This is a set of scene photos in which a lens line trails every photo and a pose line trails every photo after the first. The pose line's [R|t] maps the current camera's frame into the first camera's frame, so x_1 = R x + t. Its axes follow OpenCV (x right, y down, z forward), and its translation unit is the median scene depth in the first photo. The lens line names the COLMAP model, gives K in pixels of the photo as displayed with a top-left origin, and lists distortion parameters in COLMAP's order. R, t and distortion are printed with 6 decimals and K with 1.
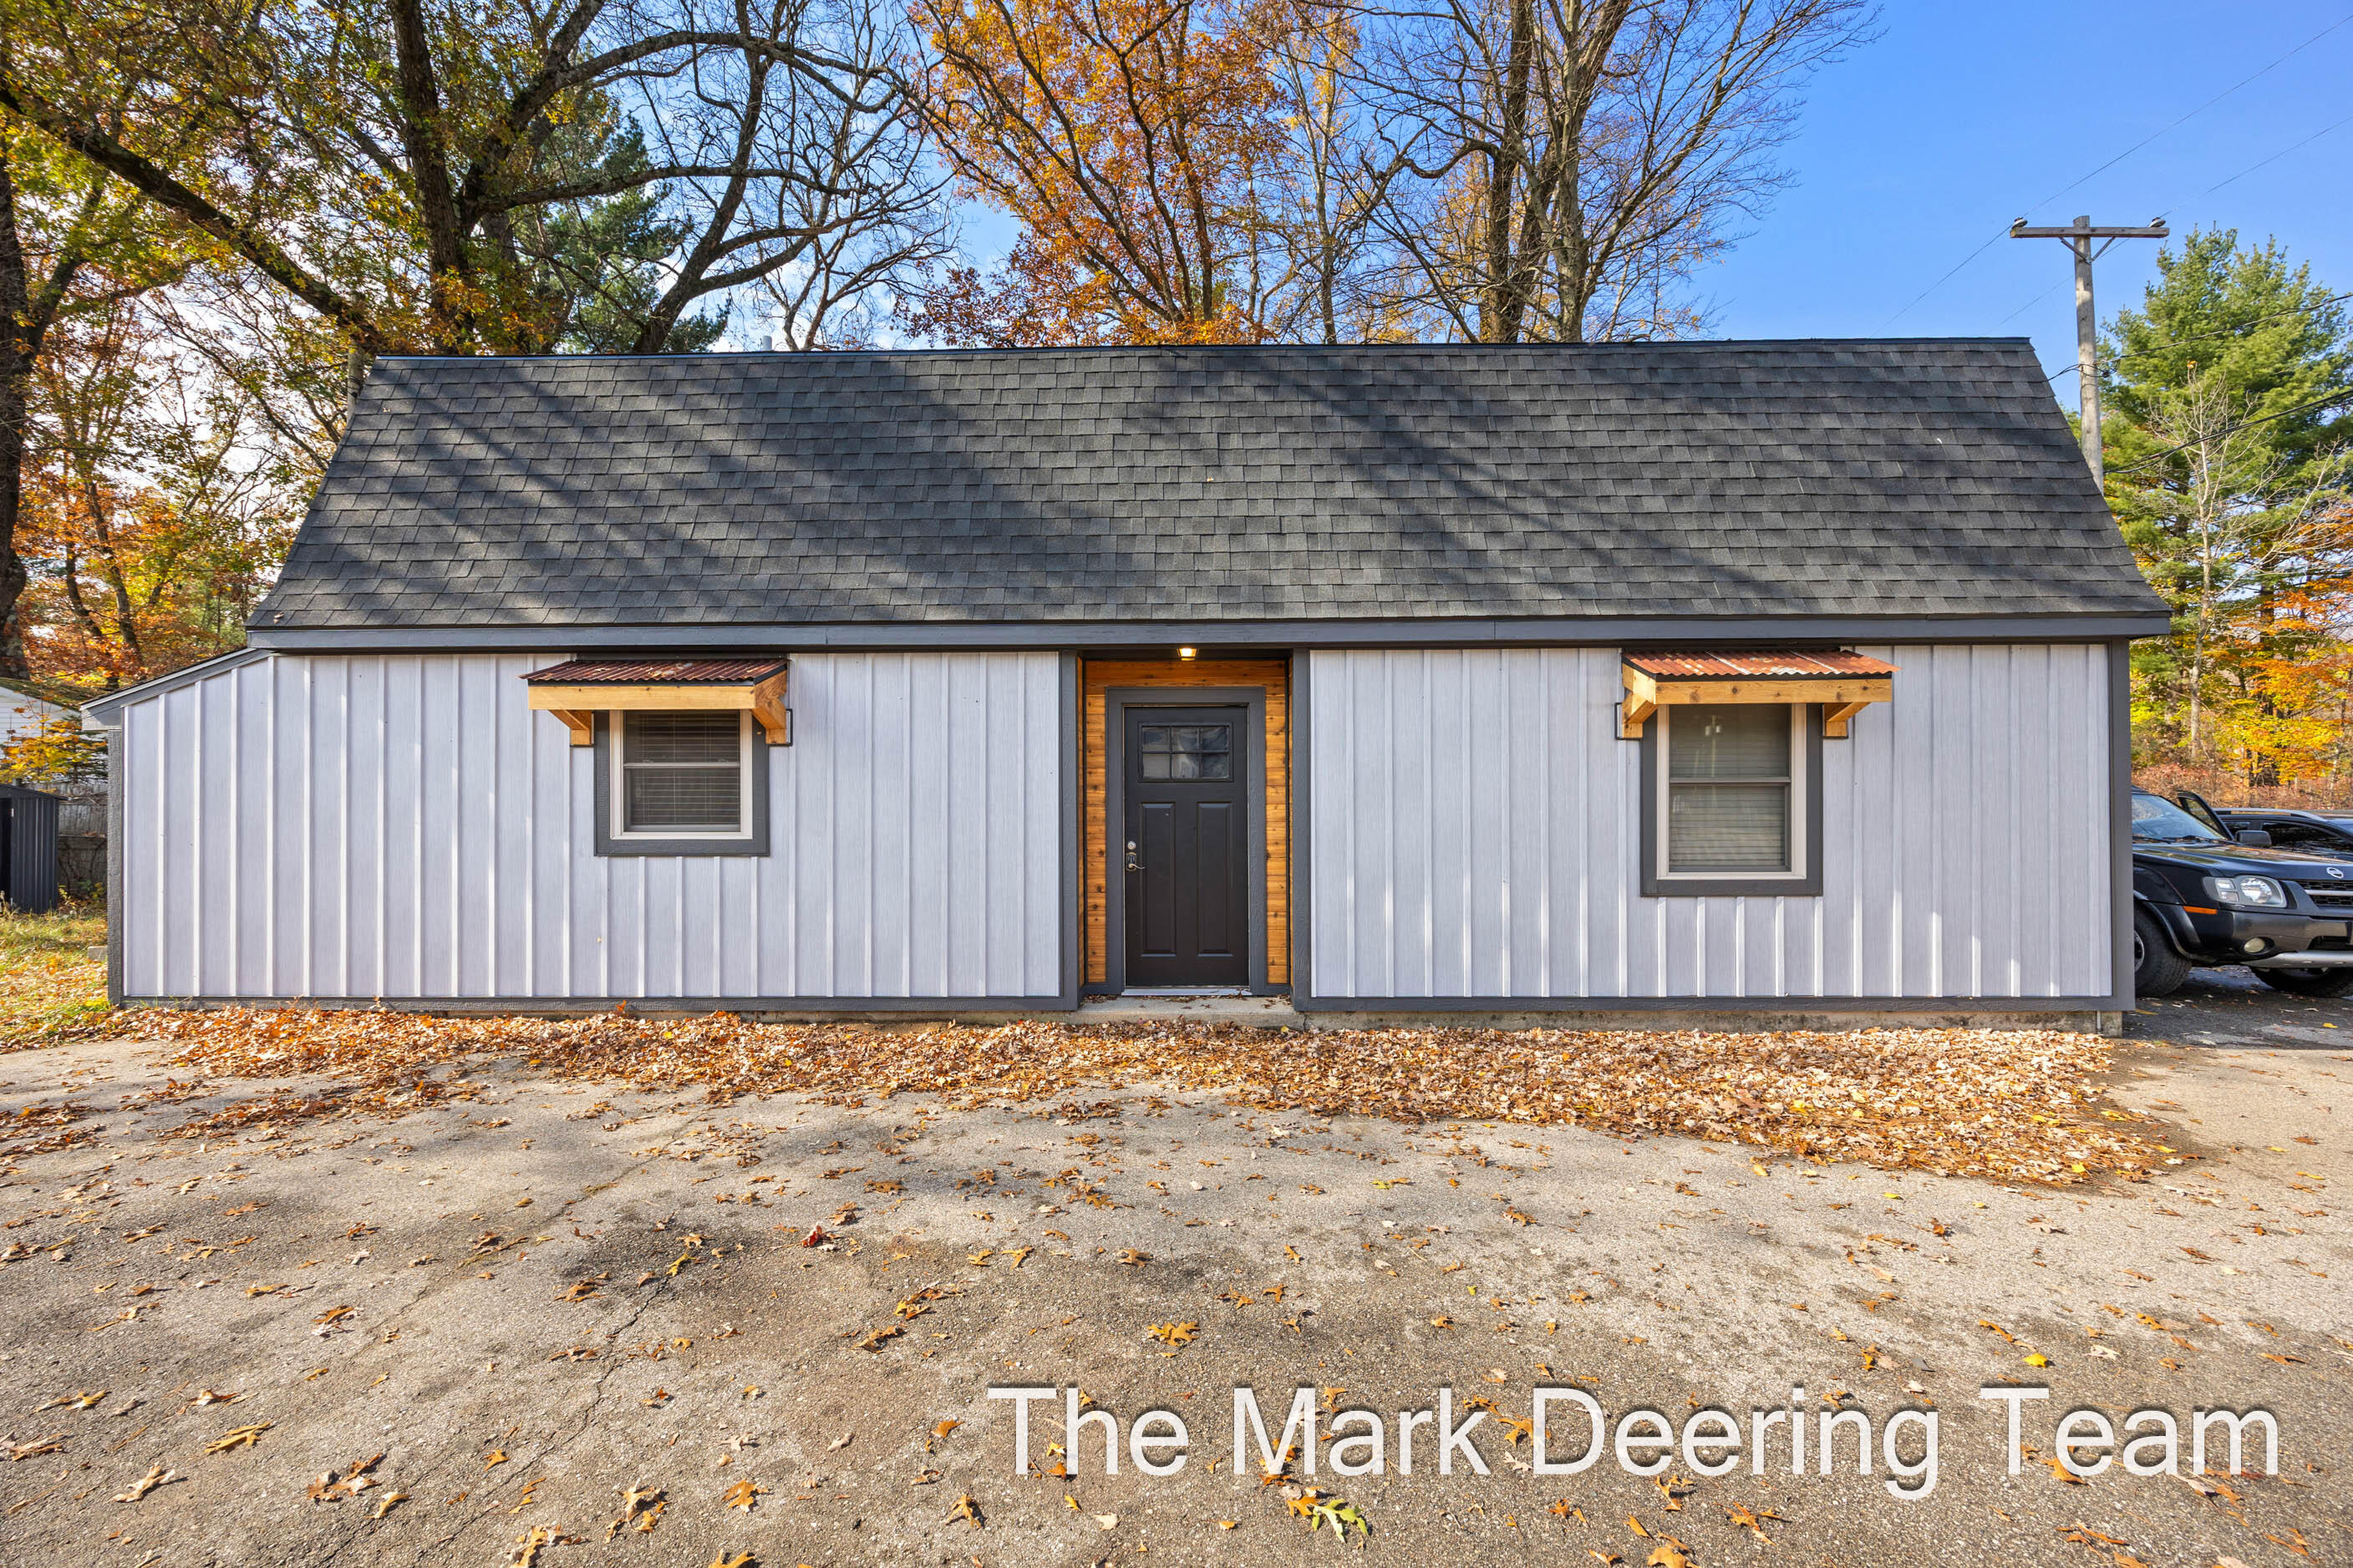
lens RADIAL K [[889.3, 0, 1179.4], [0, 889.3, 800.1], [0, 0, 1]] dist [0.000372, -0.000041]
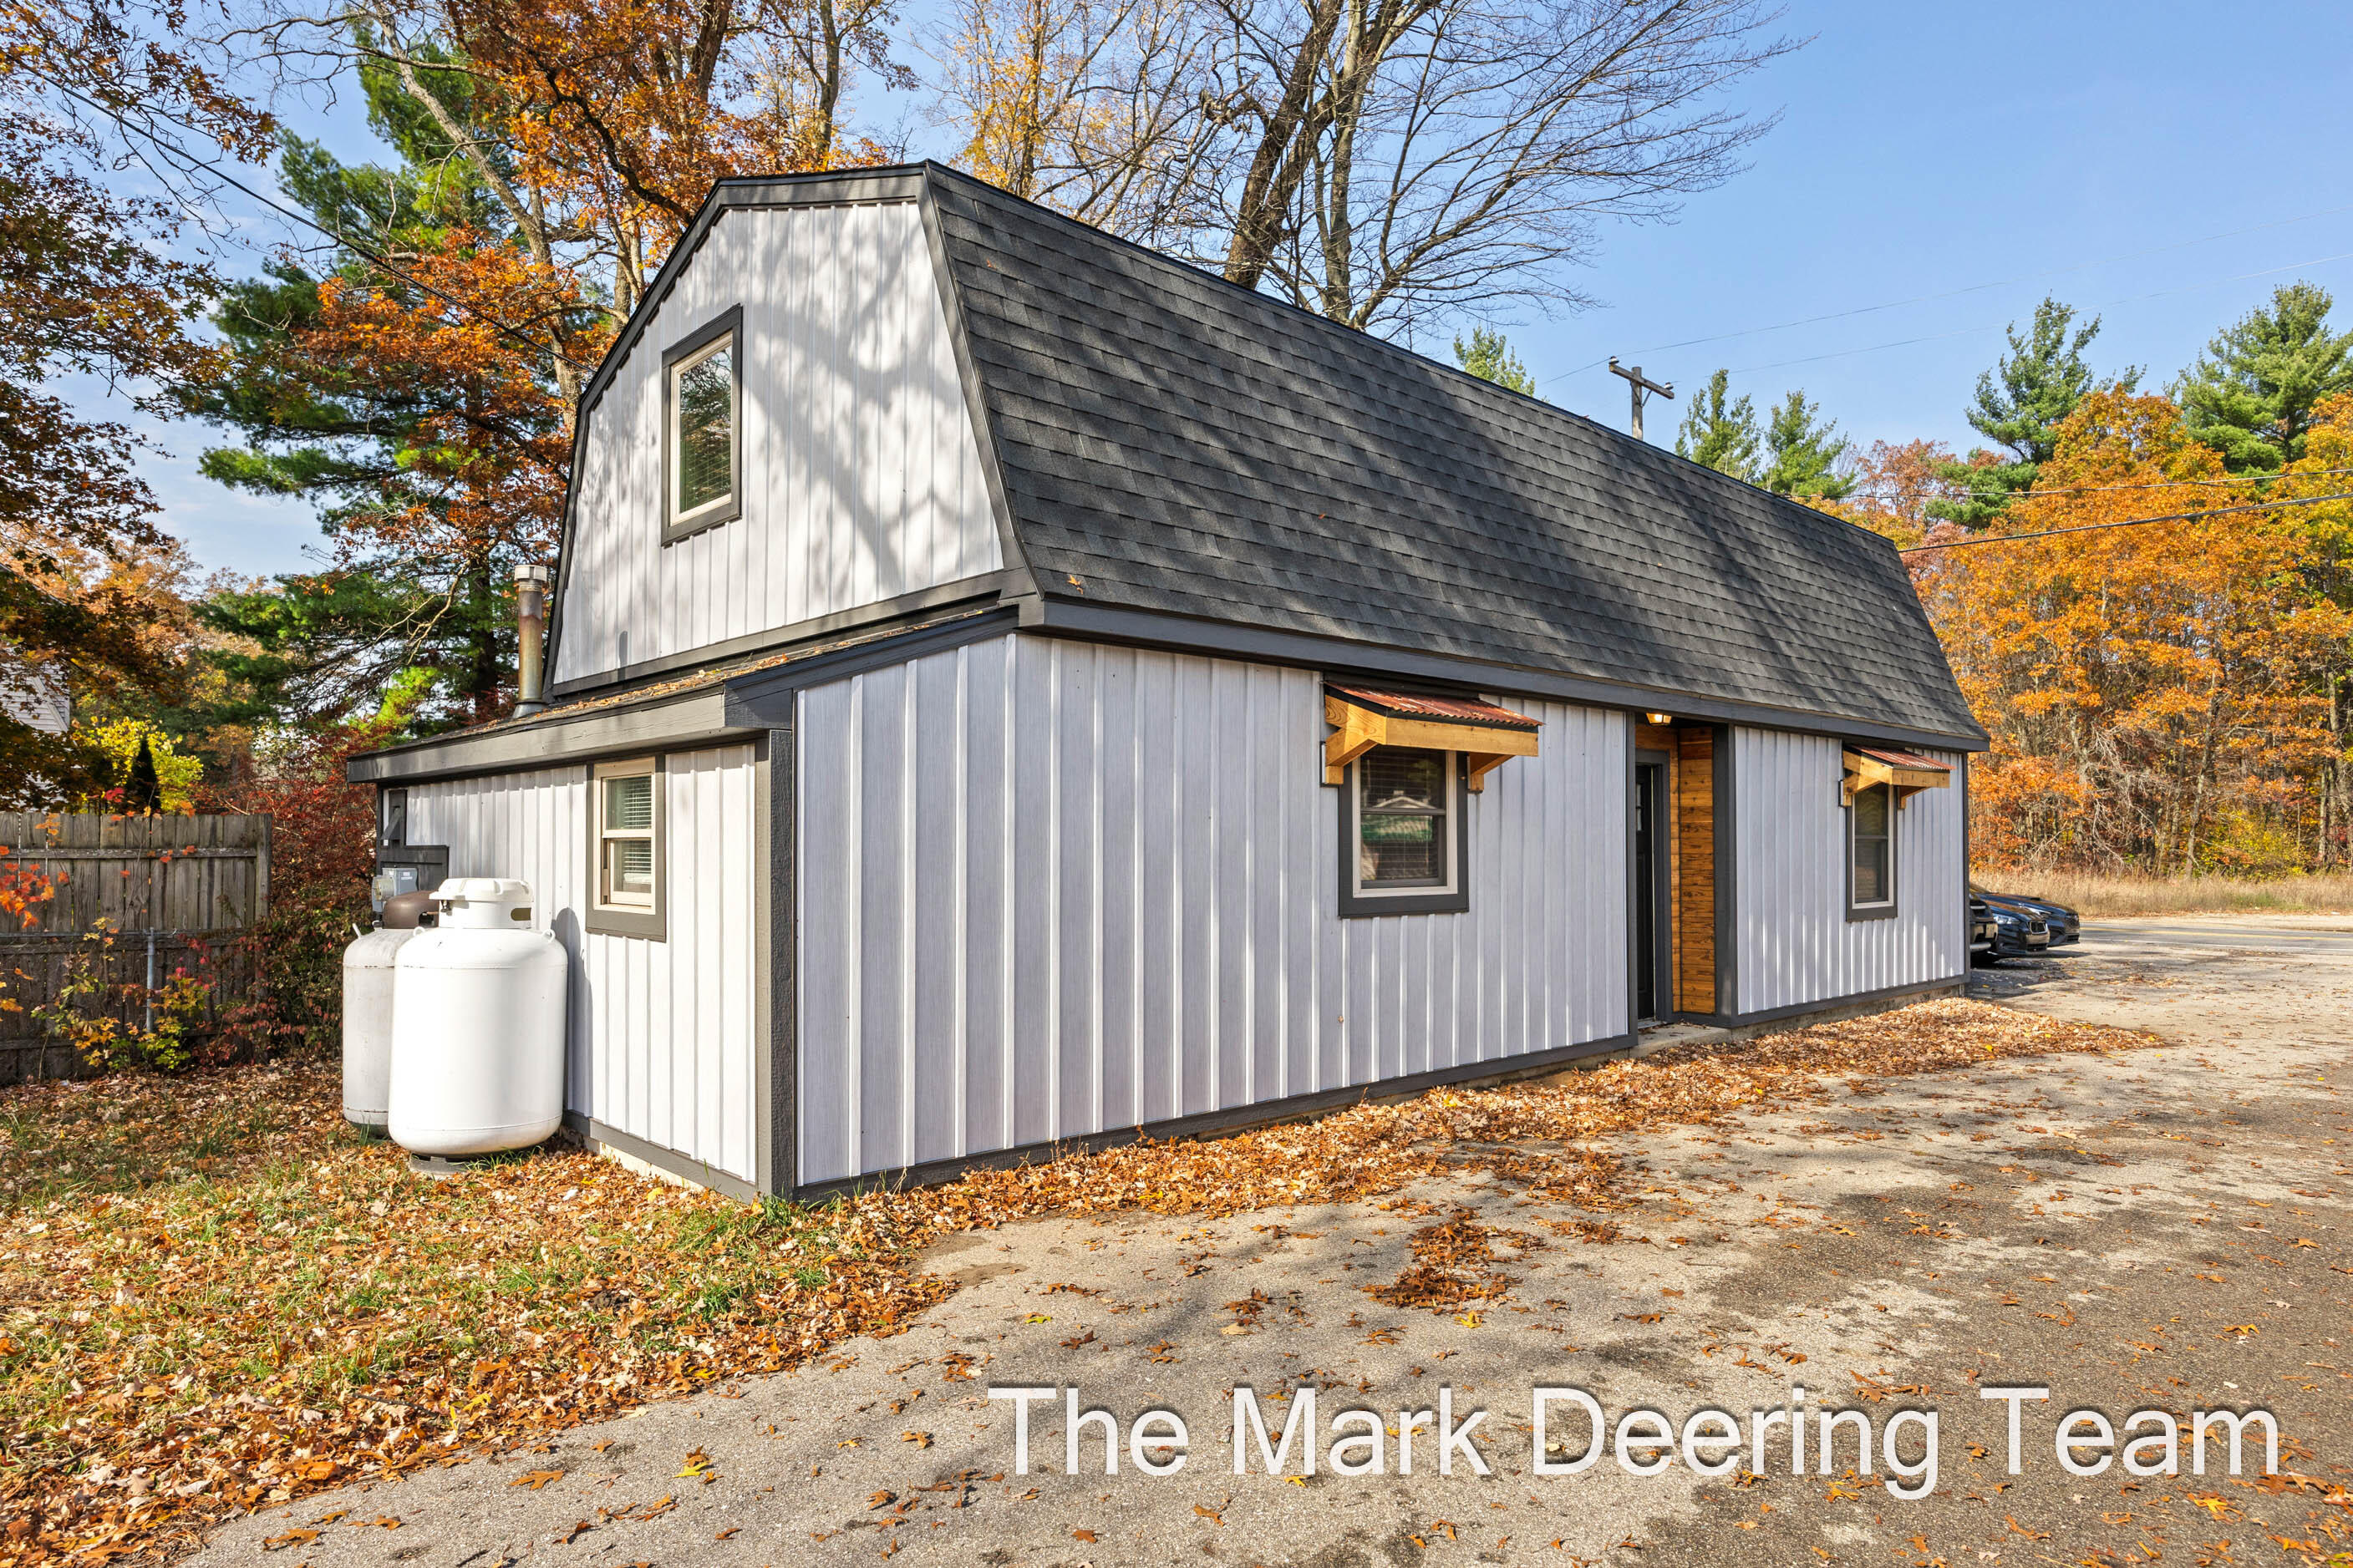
lens RADIAL K [[1335.1, 0, 1213.1], [0, 1335.1, 769.7], [0, 0, 1]] dist [0.027862, 0.000032]
pose [[0.722389, 0.041297, 0.690253, -1.605849], [-0.014803, 0.998910, -0.044272, -0.018646], [-0.691329, 0.021764, 0.722213, 0.179133]]
